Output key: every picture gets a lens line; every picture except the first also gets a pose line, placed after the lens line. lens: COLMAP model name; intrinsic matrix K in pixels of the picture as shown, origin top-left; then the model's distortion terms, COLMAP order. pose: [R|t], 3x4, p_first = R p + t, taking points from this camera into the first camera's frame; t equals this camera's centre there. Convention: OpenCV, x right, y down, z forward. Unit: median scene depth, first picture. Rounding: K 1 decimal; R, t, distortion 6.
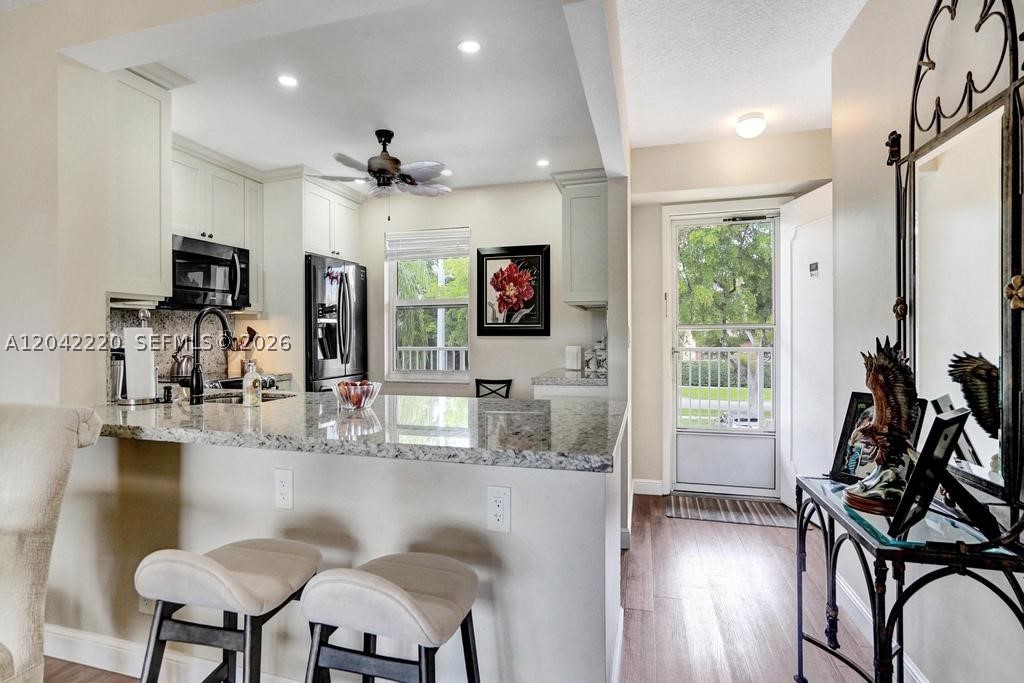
lens RADIAL K [[494.4, 0, 504.8], [0, 494.4, 339.6], [0, 0, 1]] dist [-0.046883, 0.024872]
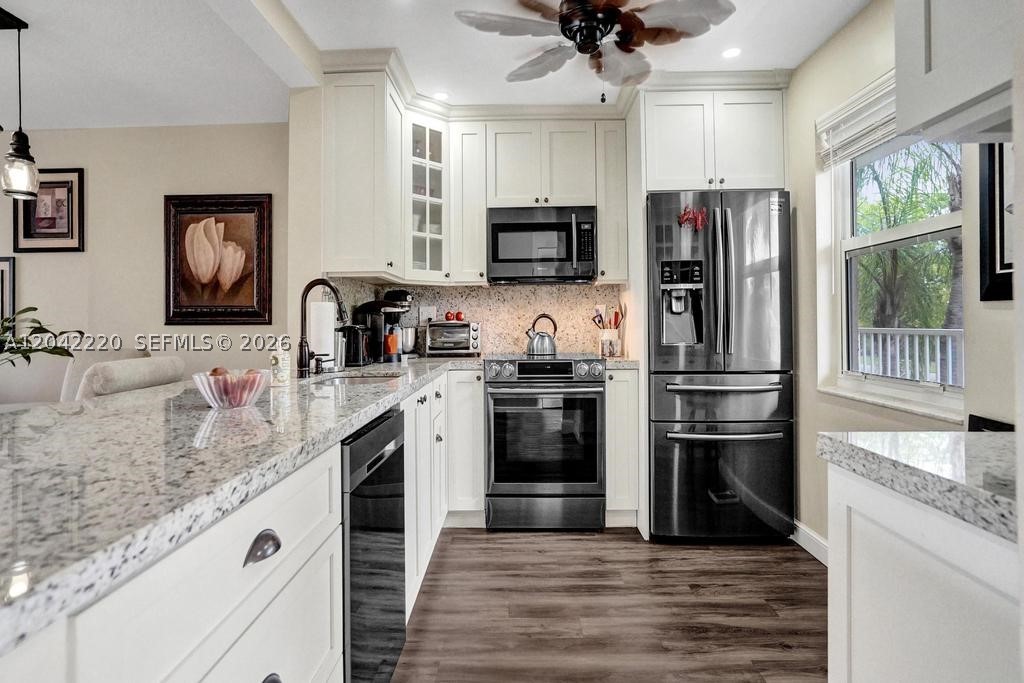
lens RADIAL K [[502.7, 0, 506.1], [0, 502.7, 313.8], [0, 0, 1]] dist [-0.042767, 0.026801]
pose [[0.252827, -0.013308, -0.967420, 0.249443], [0.000364, 0.999907, -0.013660, 0.009340], [0.967511, 0.003102, 0.252808, 0.635914]]
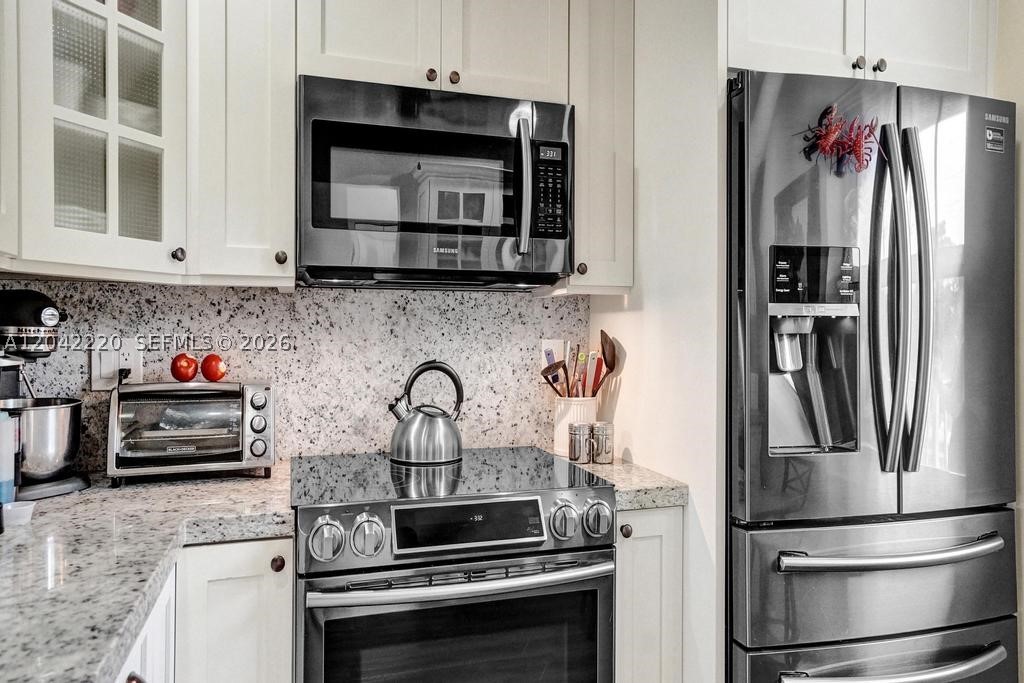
lens RADIAL K [[697.9, 0, 512.0], [0, 697.9, 341.5], [0, 0, 1]] dist [-0.006400, 0.041072]
pose [[0.554913, 0.012446, -0.831815, -0.140039], [-0.014660, 0.999879, 0.005180, -0.020921], [0.831779, 0.009320, 0.555029, 0.689439]]
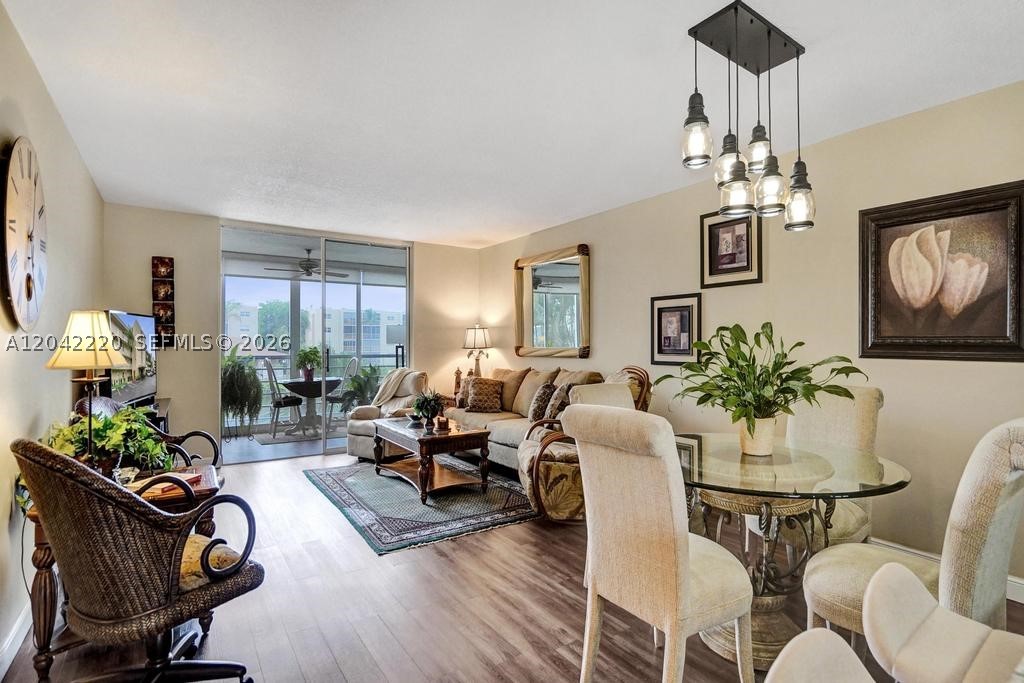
lens RADIAL K [[487.1, 0, 505.1], [0, 487.1, 348.5], [0, 0, 1]] dist [-0.047331, 0.023851]
pose [[-0.639405, 0.010286, -0.768801, 0.177252], [-0.005168, 0.999830, 0.017676, -0.008402], [0.768852, 0.015275, -0.639244, 0.305267]]
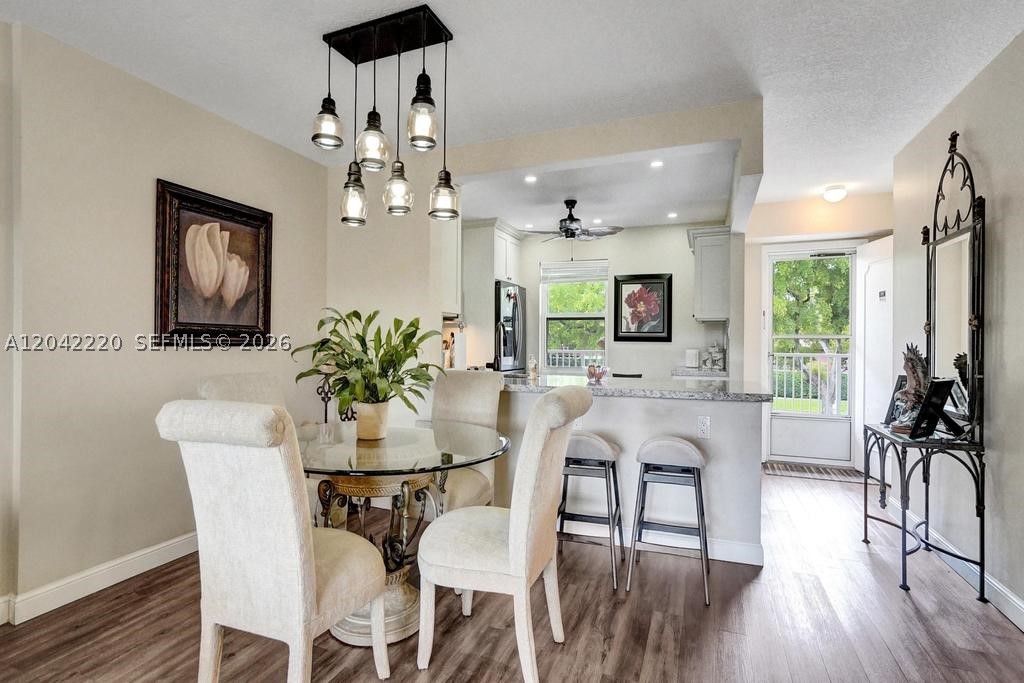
lens RADIAL K [[494.4, 0, 504.8], [0, 494.4, 339.6], [0, 0, 1]] dist [-0.046883, 0.024872]
pose [[0.993305, 0.014581, -0.114599, -0.222656], [-0.016031, 0.999803, -0.011742, 0.010036], [0.114405, 0.013501, 0.993342, -0.403260]]
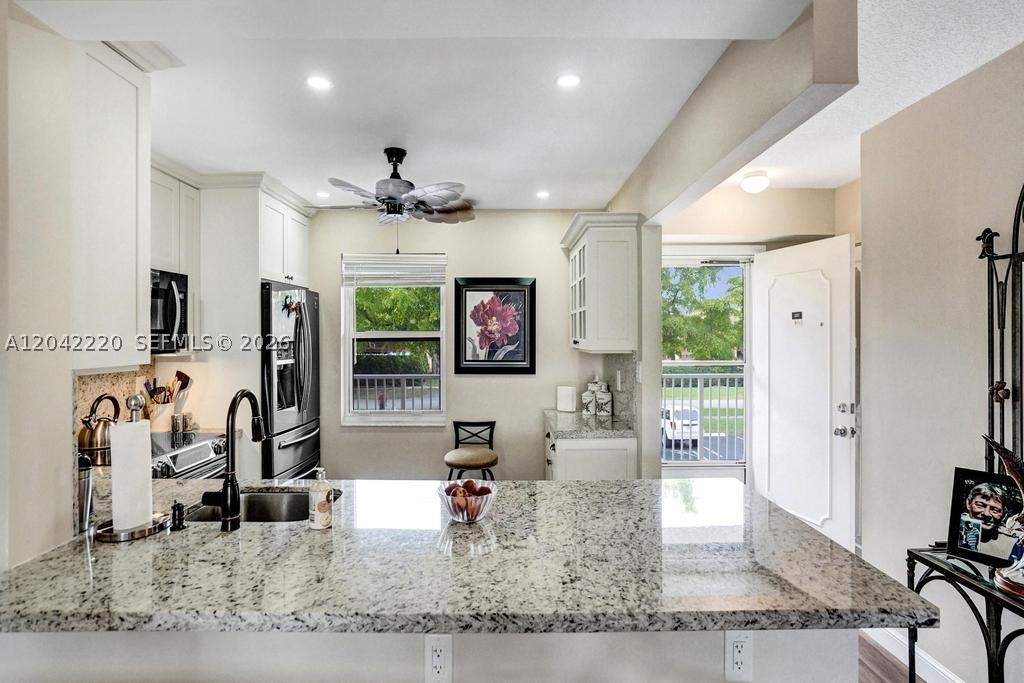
lens RADIAL K [[493.0, 0, 506.4], [0, 493.0, 336.8], [0, 0, 1]] dist [-0.047690, 0.024527]
pose [[0.961070, 0.002710, 0.276291, -0.245792], [-0.000851, 0.999976, -0.006845, -0.079586], [-0.276303, 0.006344, 0.961050, 0.114174]]
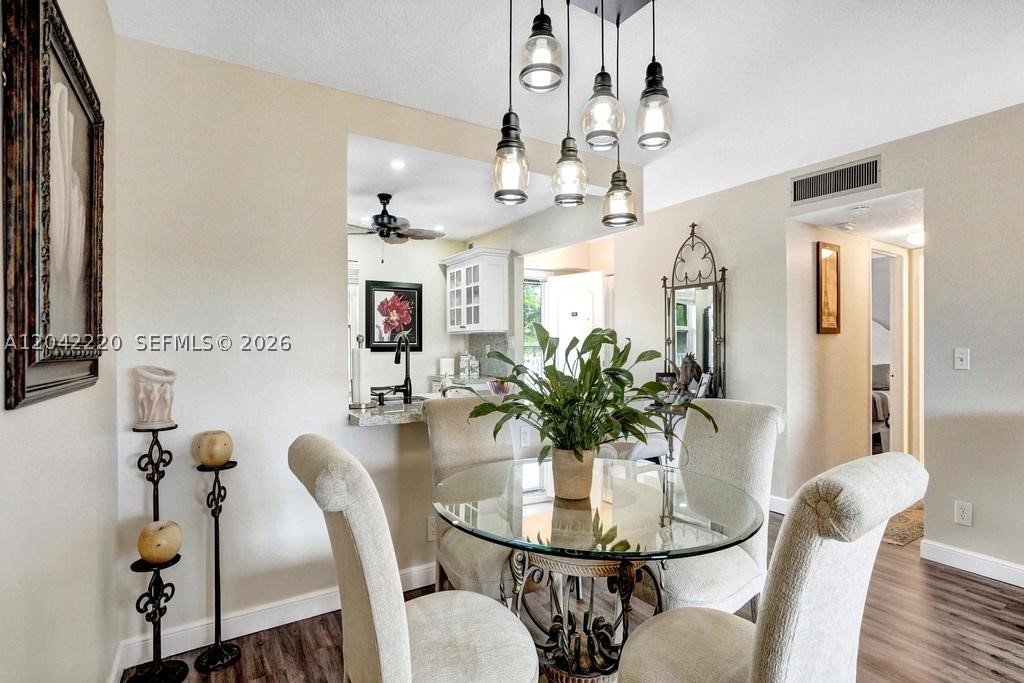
lens RADIAL K [[498.2, 0, 505.4], [0, 498.2, 346.8], [0, 0, 1]] dist [-0.046438, 0.025170]
pose [[0.676634, -0.000448, 0.736319, -0.828984], [0.007938, 0.999946, -0.006686, -0.009965], [-0.736277, 0.010368, 0.676601, -0.097618]]
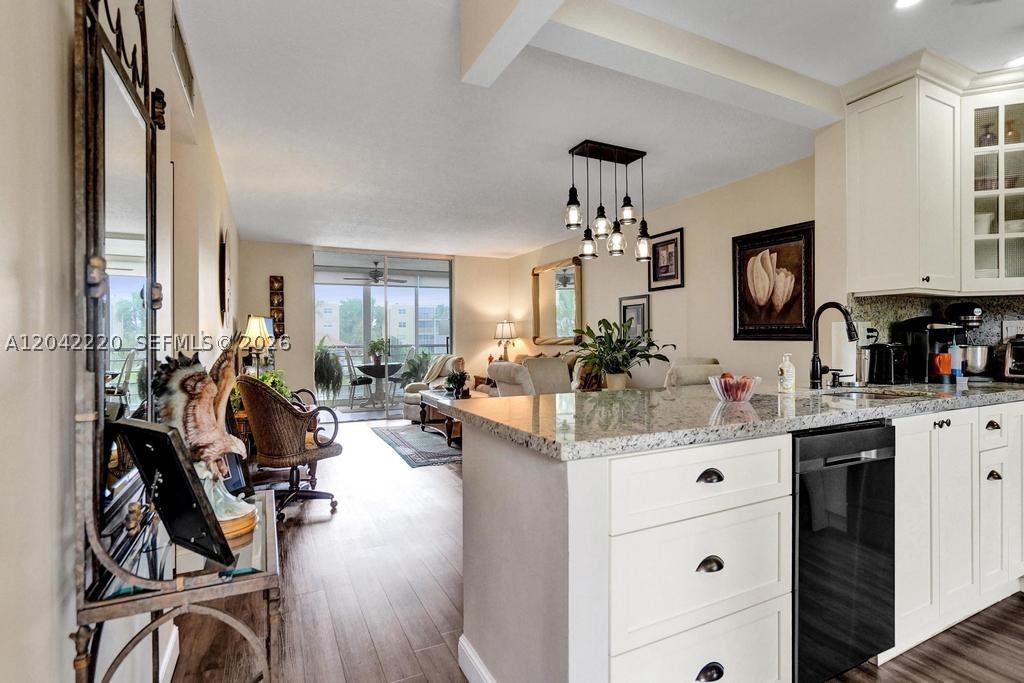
lens RADIAL K [[494.4, 0, 504.8], [0, 494.4, 339.6], [0, 0, 1]] dist [-0.046883, 0.024872]
pose [[-0.747005, 0.011411, -0.664721, 0.371498], [0.004605, 0.999918, 0.011990, 0.000117], [0.664803, 0.005895, -0.746996, 0.761428]]
